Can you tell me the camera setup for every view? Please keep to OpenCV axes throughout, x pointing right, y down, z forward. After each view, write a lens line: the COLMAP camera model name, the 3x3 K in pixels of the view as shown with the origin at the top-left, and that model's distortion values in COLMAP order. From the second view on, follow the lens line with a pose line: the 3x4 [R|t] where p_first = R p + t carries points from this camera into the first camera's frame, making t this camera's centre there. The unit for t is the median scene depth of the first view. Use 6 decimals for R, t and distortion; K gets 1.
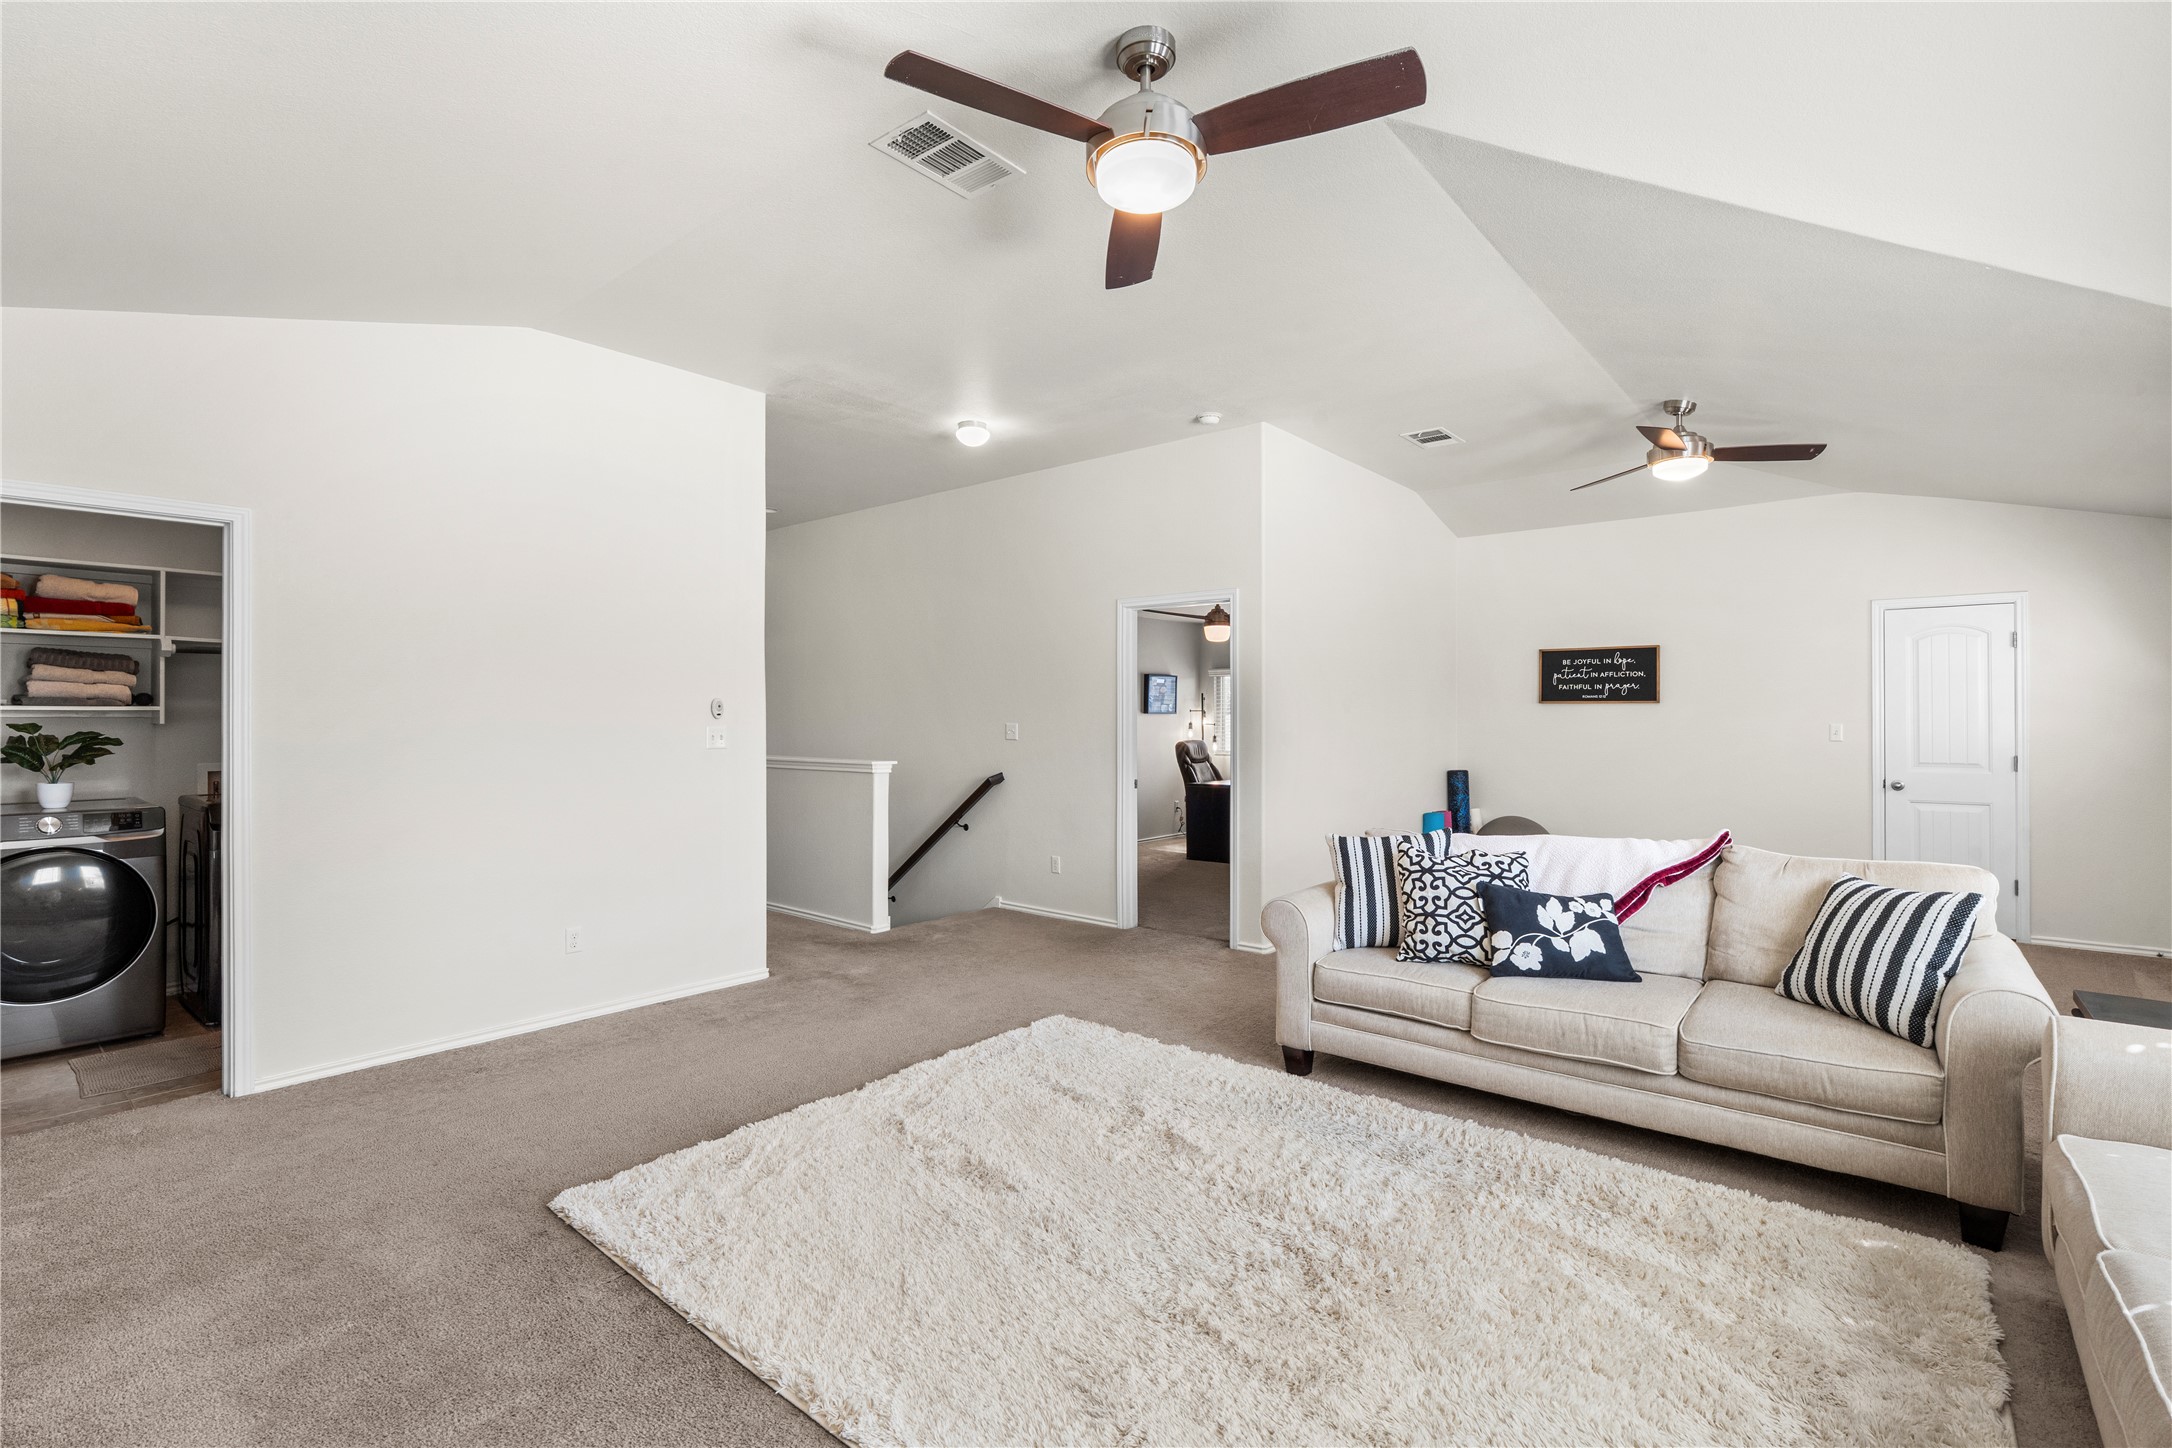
lens RADIAL K [[983.3, 0, 1084.4], [0, 983.3, 715.3], [0, 0, 1]] dist [-0.005981, 0.004686]
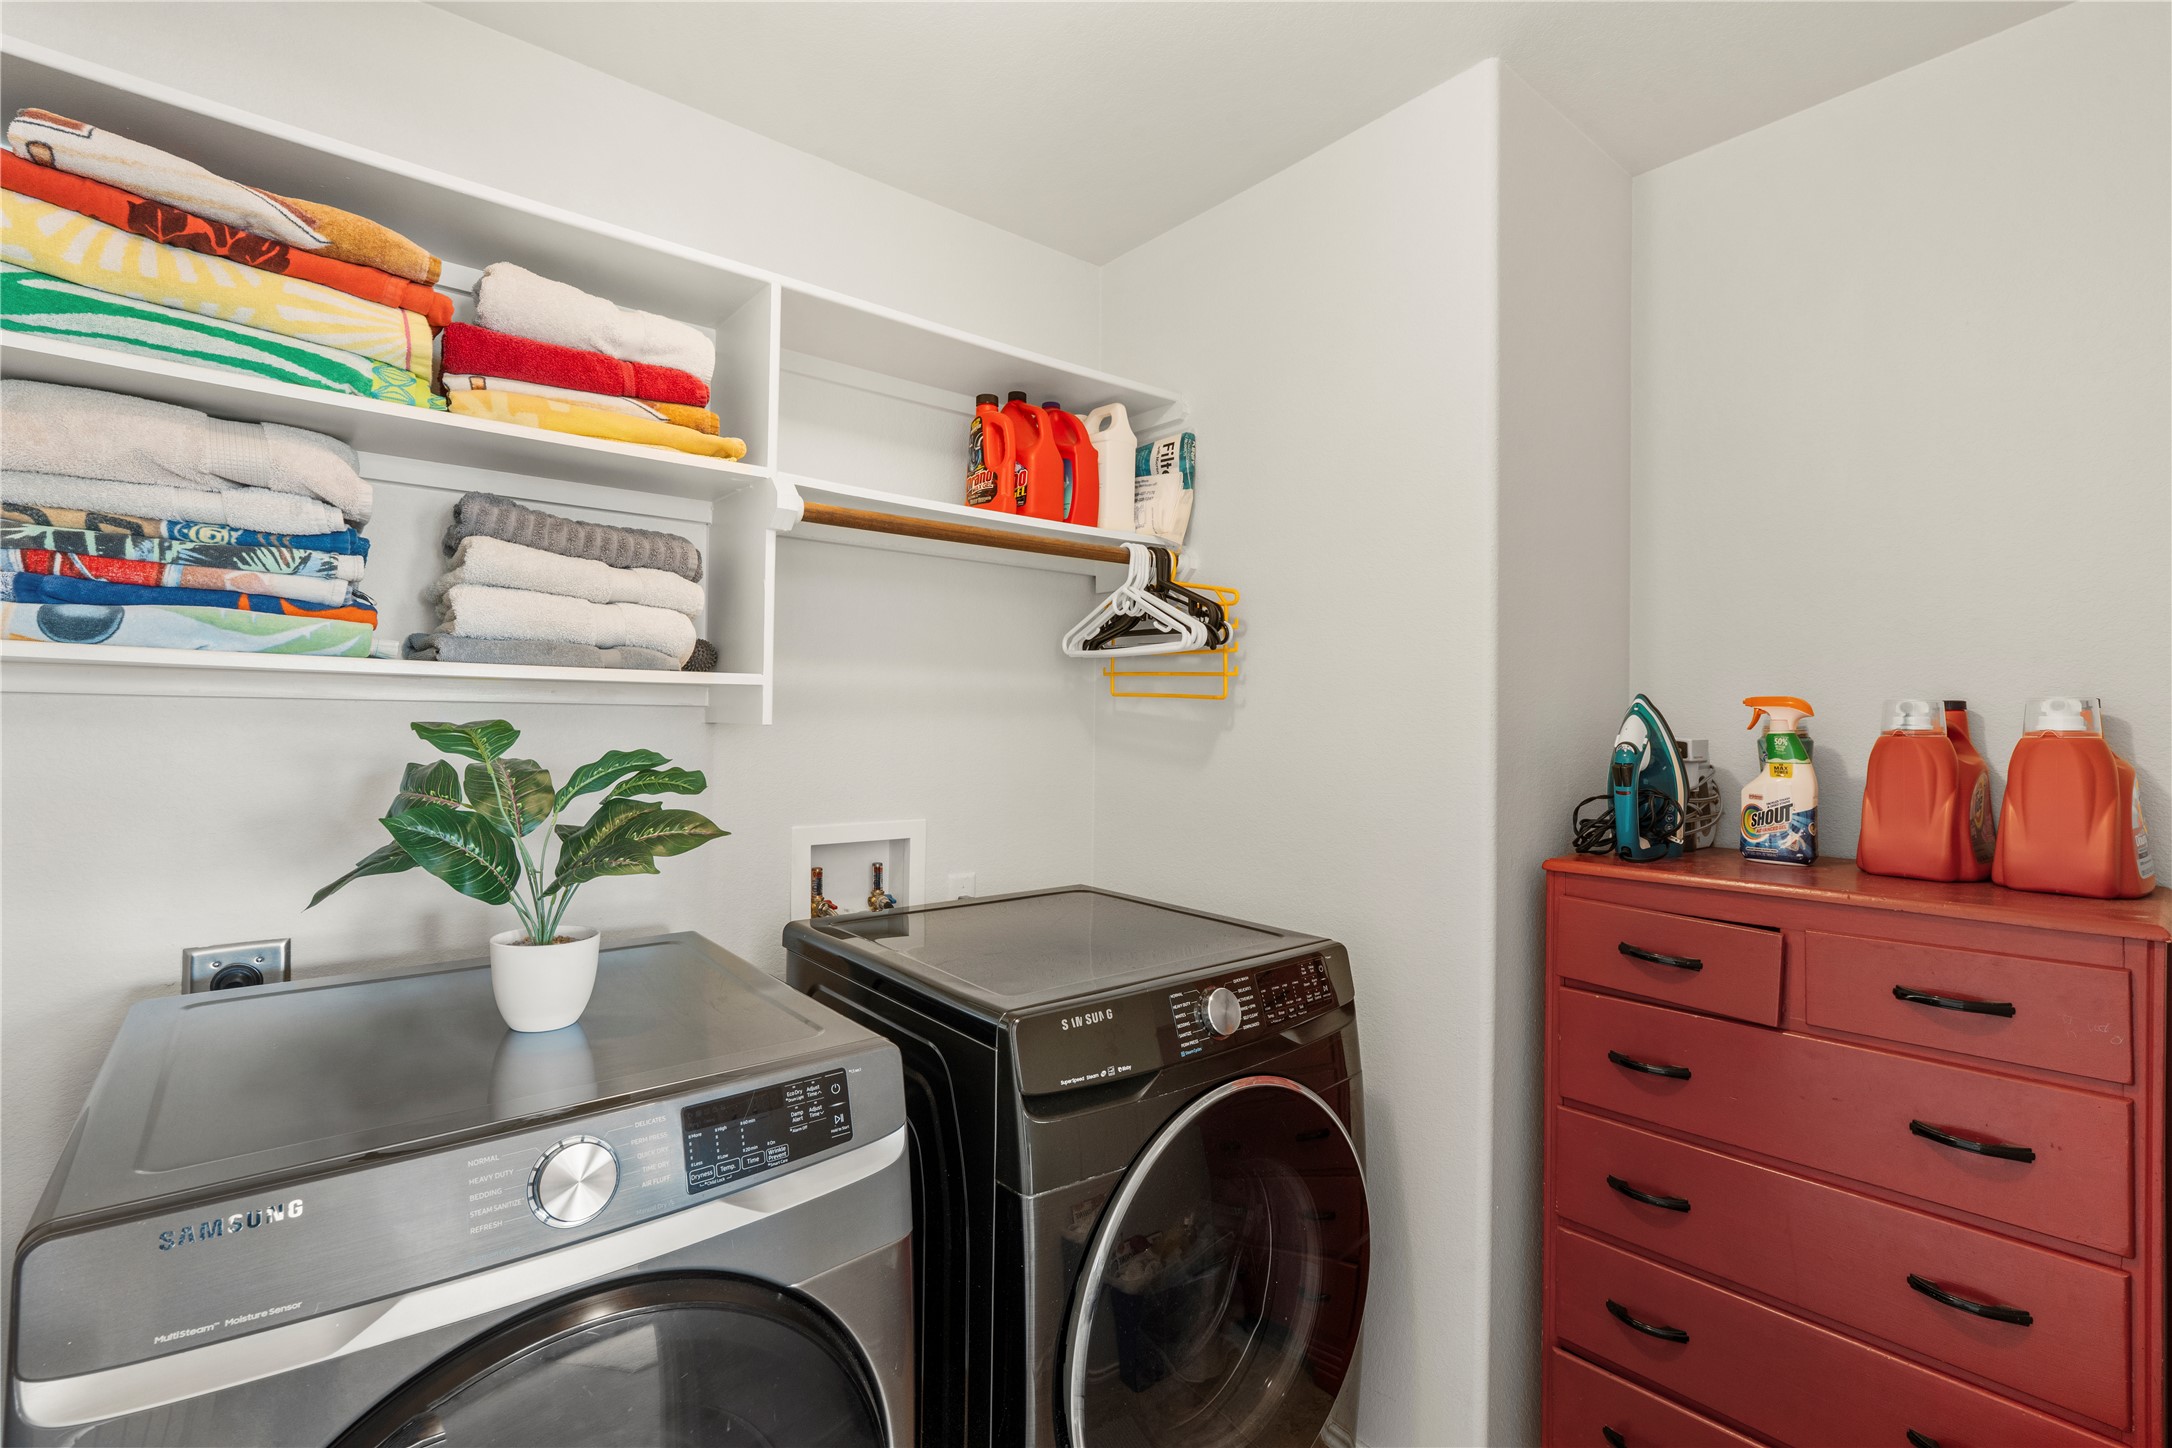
lens RADIAL K [[983.3, 0, 1096.7], [0, 983.3, 716.5], [0, 0, 1]] dist [-0.005981, 0.004686]
pose [[0.982123, 0.010836, -0.187929, -0.809108], [-0.011951, 0.999917, -0.004800, 0.006263], [0.187862, 0.006960, 0.982171, 0.726016]]
